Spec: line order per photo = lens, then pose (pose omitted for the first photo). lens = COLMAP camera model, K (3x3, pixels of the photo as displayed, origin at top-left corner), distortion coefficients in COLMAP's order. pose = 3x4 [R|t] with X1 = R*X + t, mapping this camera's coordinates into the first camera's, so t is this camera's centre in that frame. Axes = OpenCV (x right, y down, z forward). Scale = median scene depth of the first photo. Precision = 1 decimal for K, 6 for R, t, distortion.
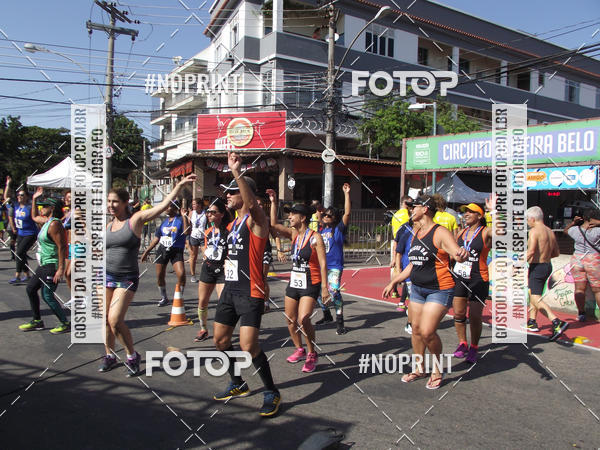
lens RADIAL K [[517.8, 0, 297.7], [0, 517.8, 228.6], [0, 0, 1]] dist [-0.056244, 0.047064]
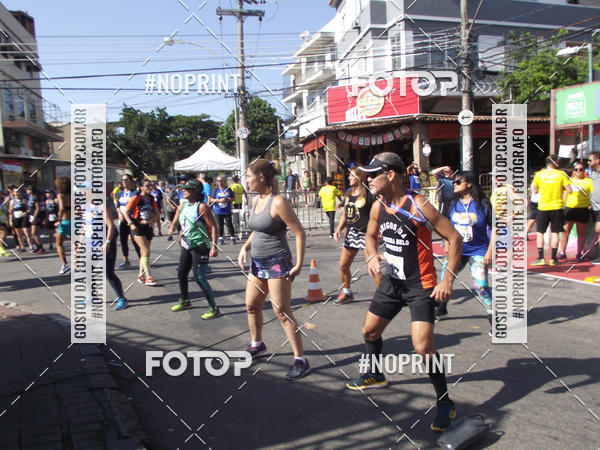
lens RADIAL K [[517.8, 0, 298.6], [0, 517.8, 230.9], [0, 0, 1]] dist [-0.056244, 0.047064]
pose [[0.964955, -0.038010, -0.259648, 0.001162], [0.053310, 0.997216, 0.052138, -0.000511], [0.256943, -0.064153, 0.964295, 0.009619]]
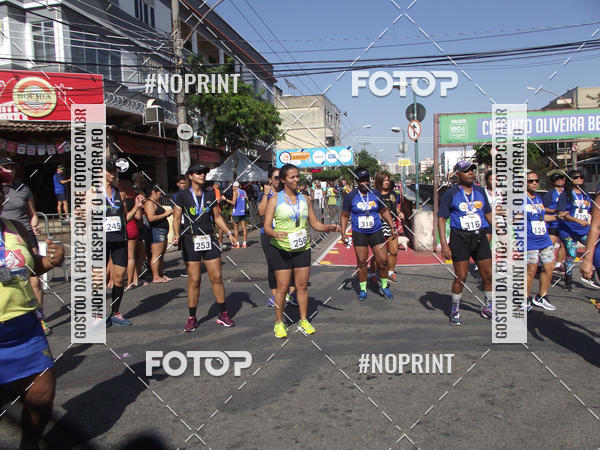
lens RADIAL K [[499.8, 0, 298.5], [0, 499.8, 232.8], [0, 0, 1]] dist [-0.056504, 0.031193]
pose [[0.698623, -0.109794, 0.707016, -0.366726], [0.083096, 0.993920, 0.072238, -0.013656], [-0.710649, 0.008283, 0.703498, 0.235064]]
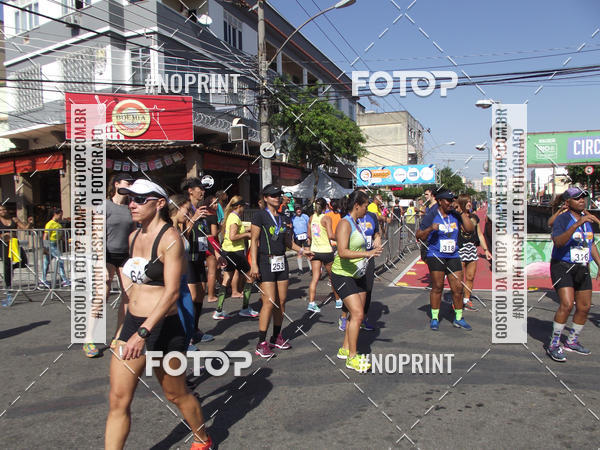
lens RADIAL K [[499.8, 0, 299.2], [0, 499.8, 233.6], [0, 0, 1]] dist [-0.056504, 0.031193]
pose [[0.803698, -0.069925, 0.590914, -0.367005], [0.063919, 0.997470, 0.031097, -0.016707], [-0.591594, 0.012778, 0.806135, 0.230704]]
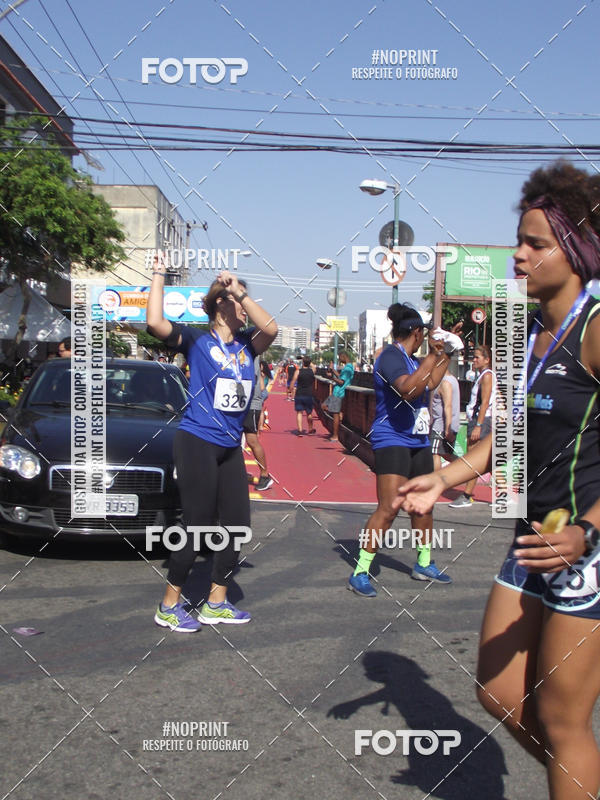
lens RADIAL K [[964.3, 0, 300.5], [0, 964.3, 419.5], [0, 0, 1]] dist [-0.055611, 0.000000]
pose [[0.524358, -0.056317, 0.849633, -0.422682], [0.028989, 0.998413, 0.048287, -0.012227], [-0.851004, -0.000690, 0.525159, 0.262986]]
